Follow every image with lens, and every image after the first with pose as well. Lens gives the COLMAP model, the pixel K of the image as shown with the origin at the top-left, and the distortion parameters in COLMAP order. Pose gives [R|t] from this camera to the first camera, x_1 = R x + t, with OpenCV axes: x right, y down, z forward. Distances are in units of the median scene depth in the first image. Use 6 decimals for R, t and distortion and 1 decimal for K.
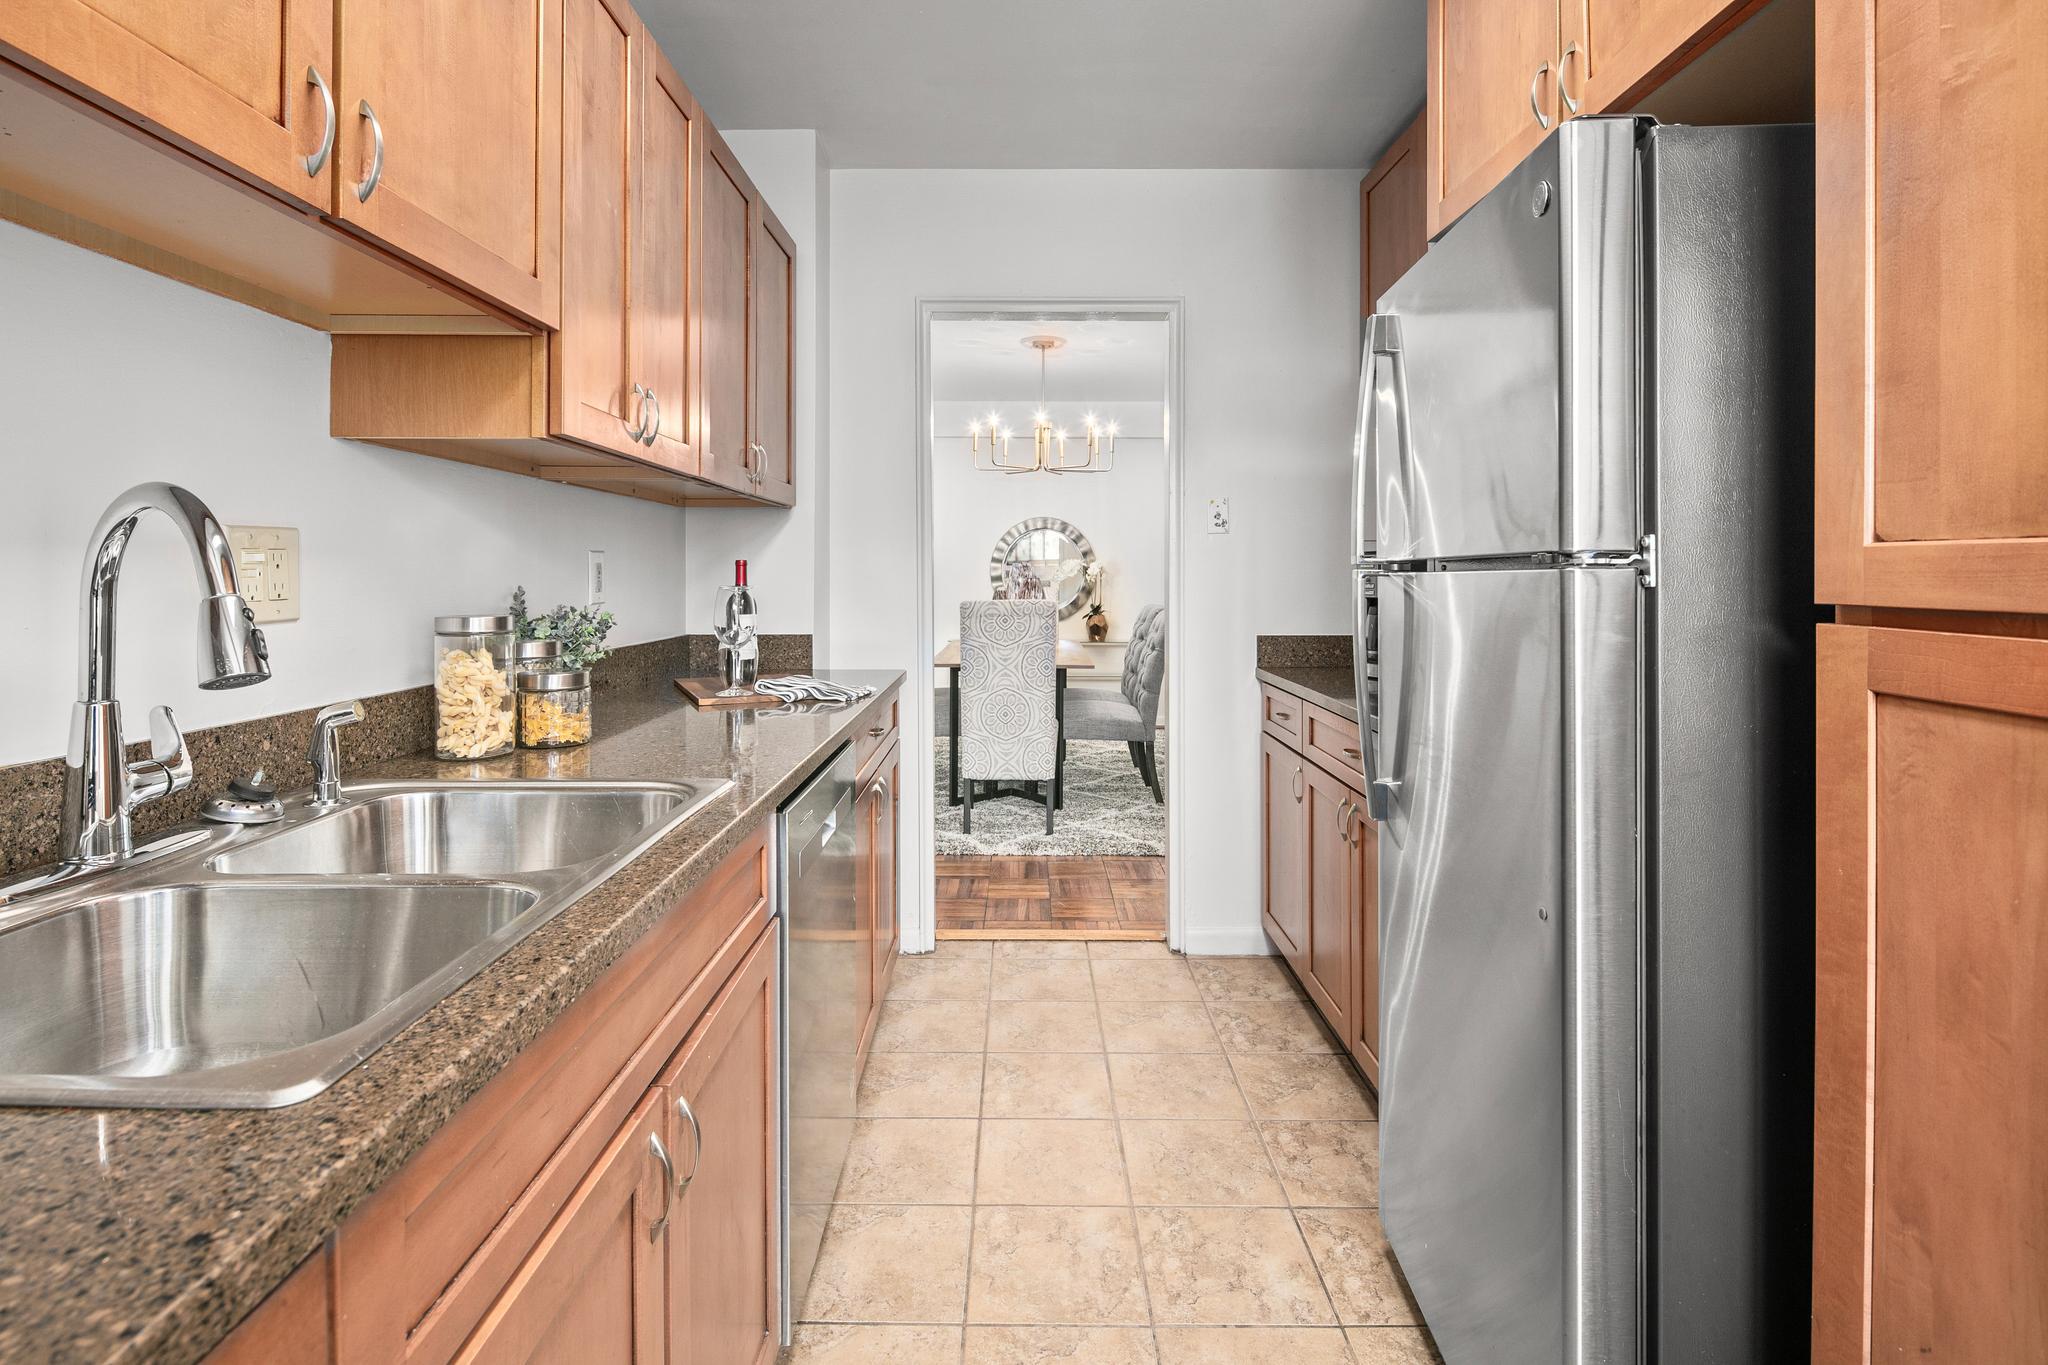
lens RADIAL K [[997.2, 0, 1023.7], [0, 997.2, 578.7], [0, 0, 1]] dist [-0.002224, -0.001024]
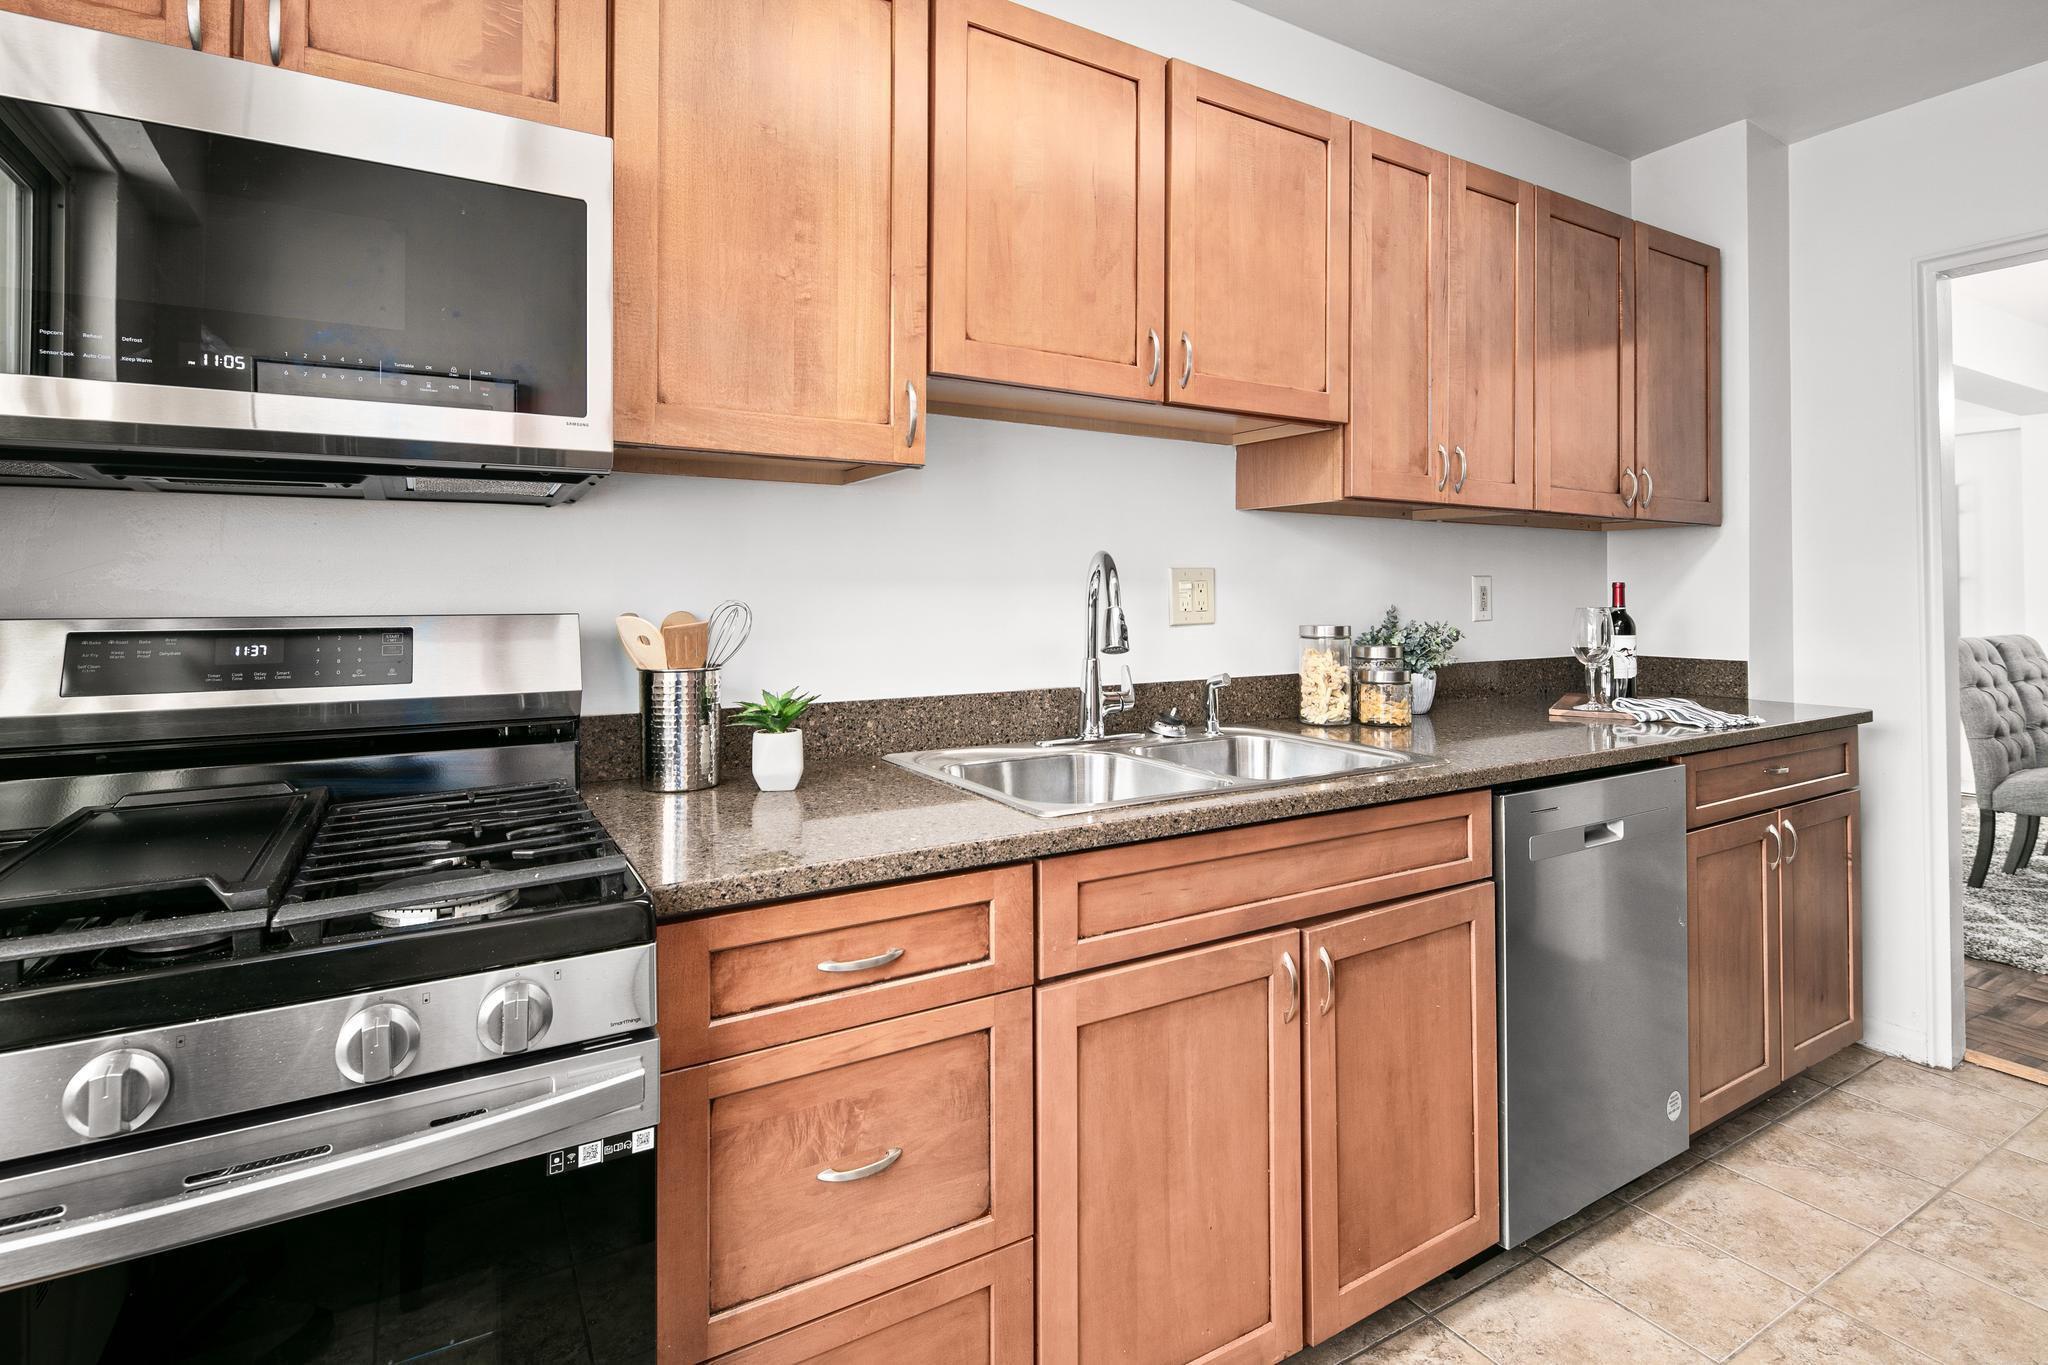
lens RADIAL K [[996.0, 0, 1015.9], [0, 996.0, 589.7], [0, 0, 1]] dist [0.001321, 0.000032]
pose [[0.503440, -0.001424, -0.864029, 0.460750], [-0.005233, 0.999975, -0.004697, -0.004858], [0.864014, 0.006886, 0.503421, -0.099547]]
